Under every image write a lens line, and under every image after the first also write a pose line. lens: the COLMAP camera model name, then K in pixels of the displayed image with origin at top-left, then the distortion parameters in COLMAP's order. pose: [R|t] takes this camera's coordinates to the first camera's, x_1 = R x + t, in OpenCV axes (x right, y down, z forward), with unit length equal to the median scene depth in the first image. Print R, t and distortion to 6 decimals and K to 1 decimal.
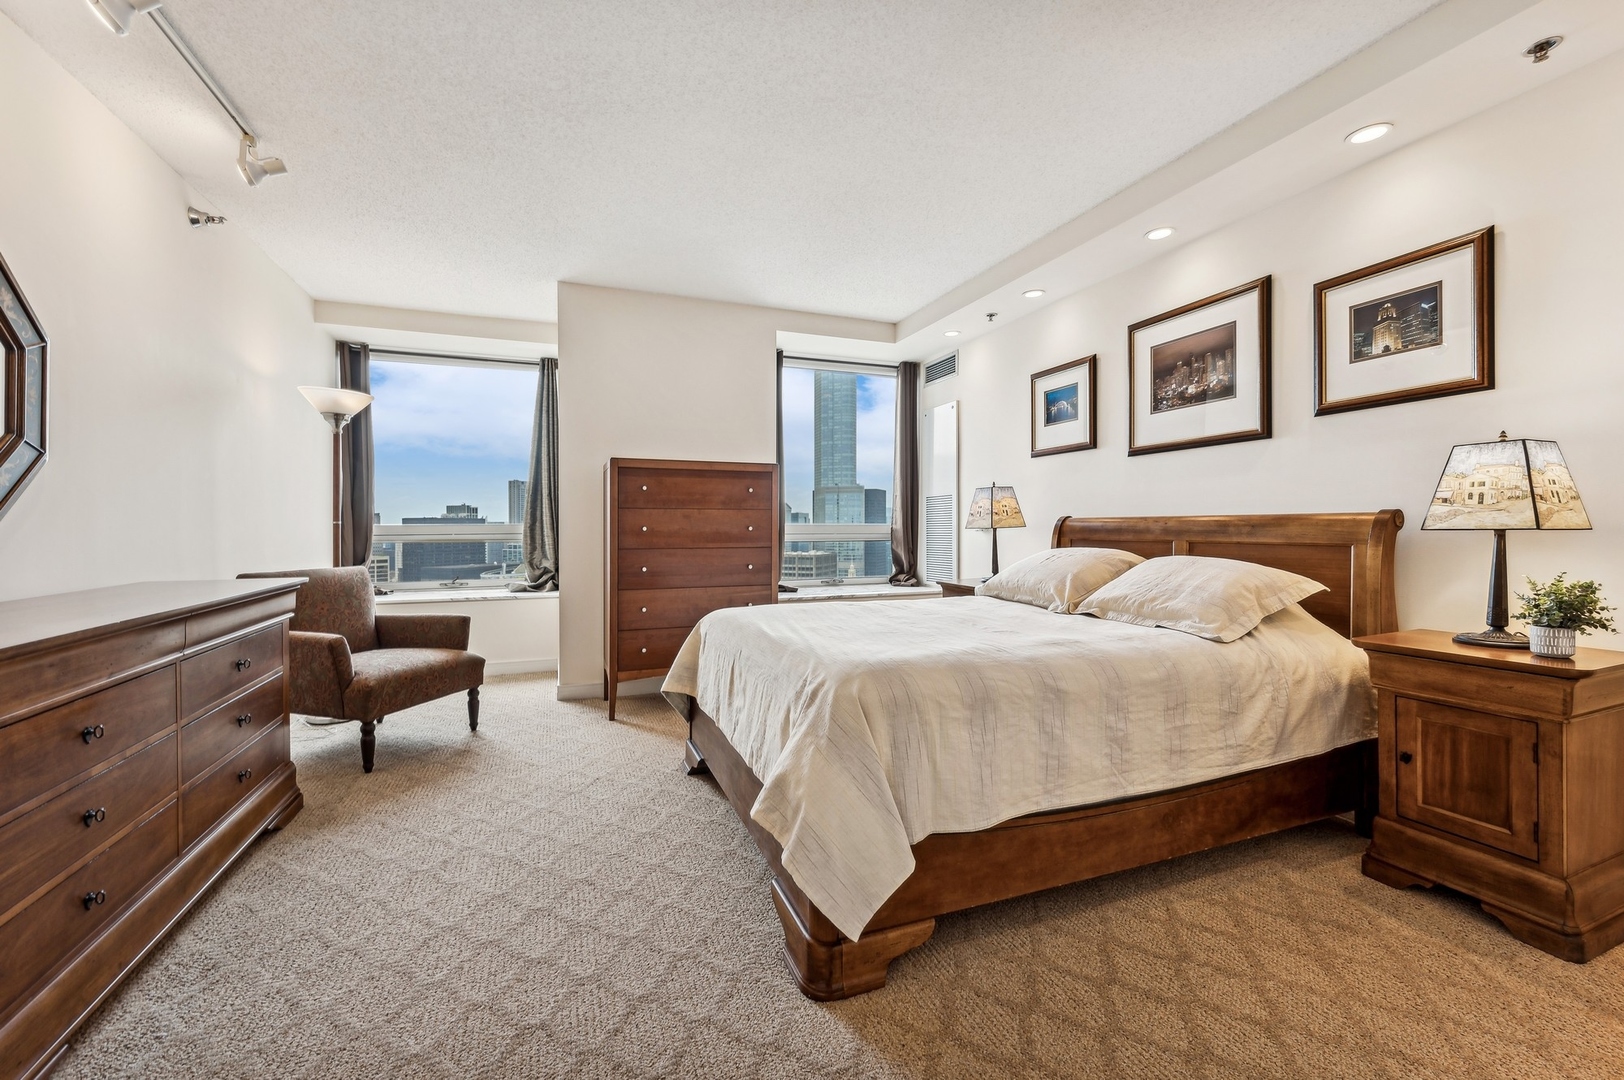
lens RADIAL K [[658.3, 0, 810.0], [0, 658.3, 524.5], [0, 0, 1]] dist [0.001839, 0.000120]
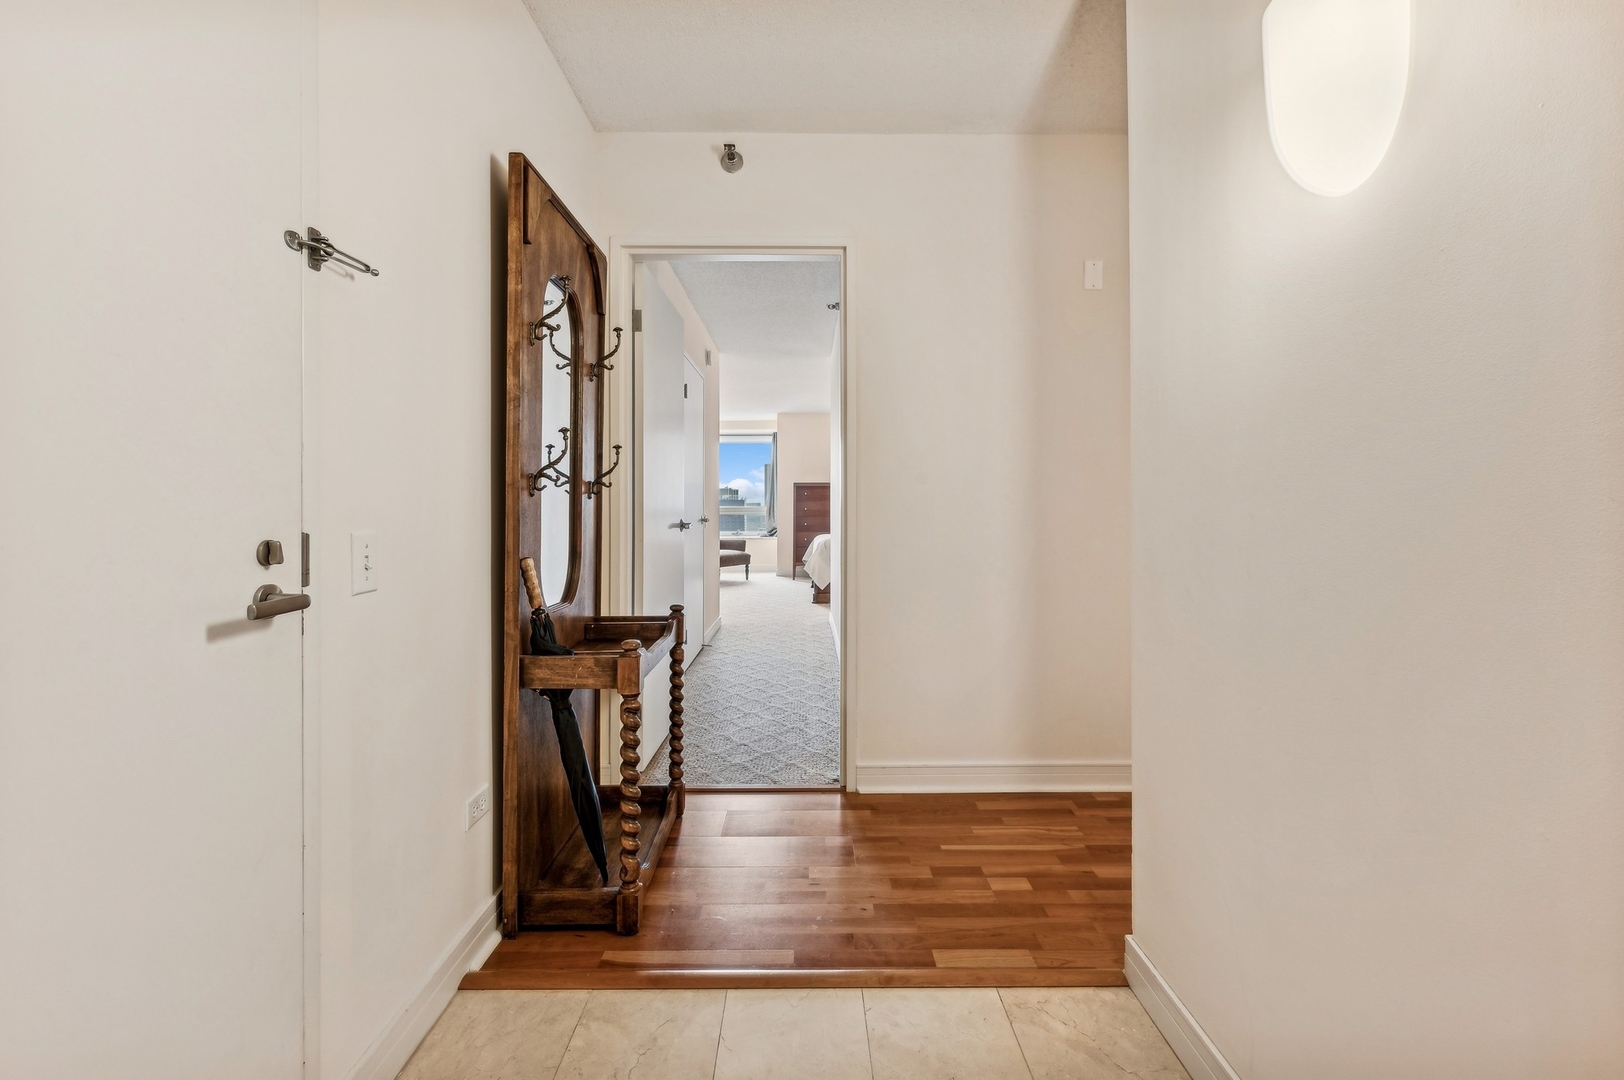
lens RADIAL K [[658.3, 0, 810.0], [0, 658.3, 524.5], [0, 0, 1]] dist [0.001839, 0.000120]
pose [[0.941642, 0.015404, -0.336264, 0.904835], [-0.007610, 0.999671, 0.024484, 0.005665], [0.336531, -0.020496, 0.941449, -2.050870]]
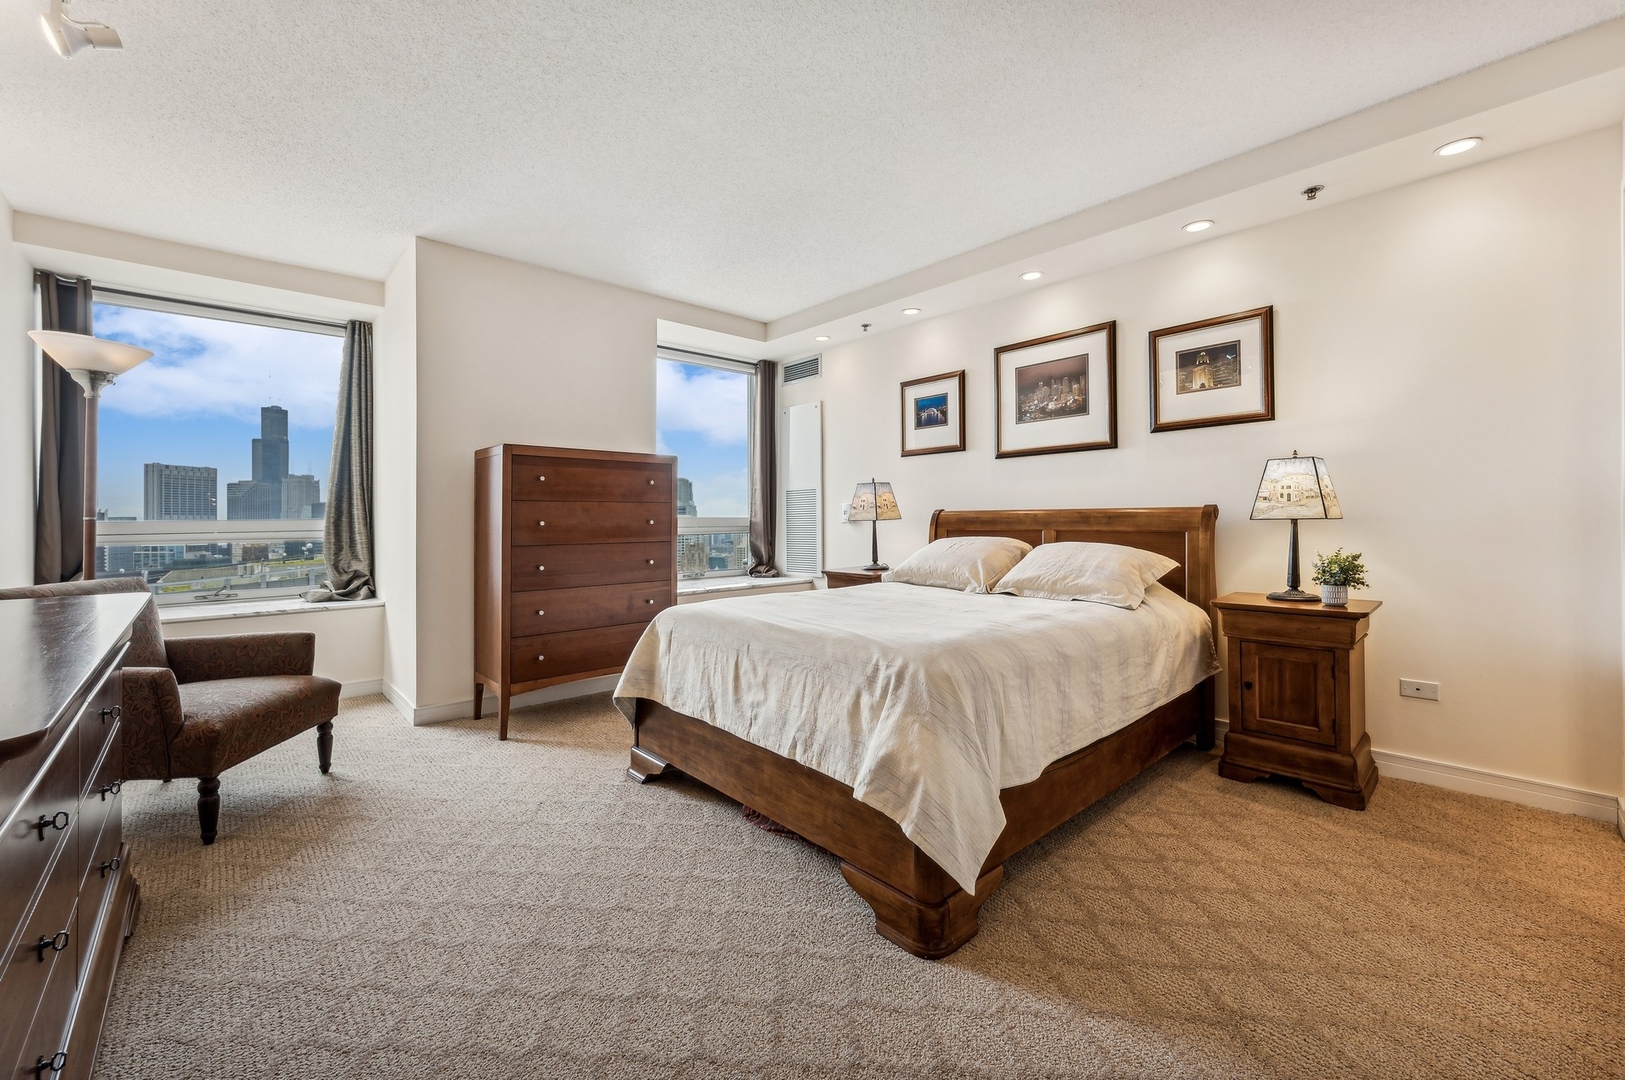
lens RADIAL K [[654.9, 0, 808.4], [0, 654.9, 507.9], [0, 0, 1]] dist [0.001560, 0.000059]
pose [[0.933919, 0.000889, 0.357483, -0.318376], [0.004356, 0.999894, -0.013865, -0.000827], [-0.357458, 0.014506, 0.933817, 0.035253]]
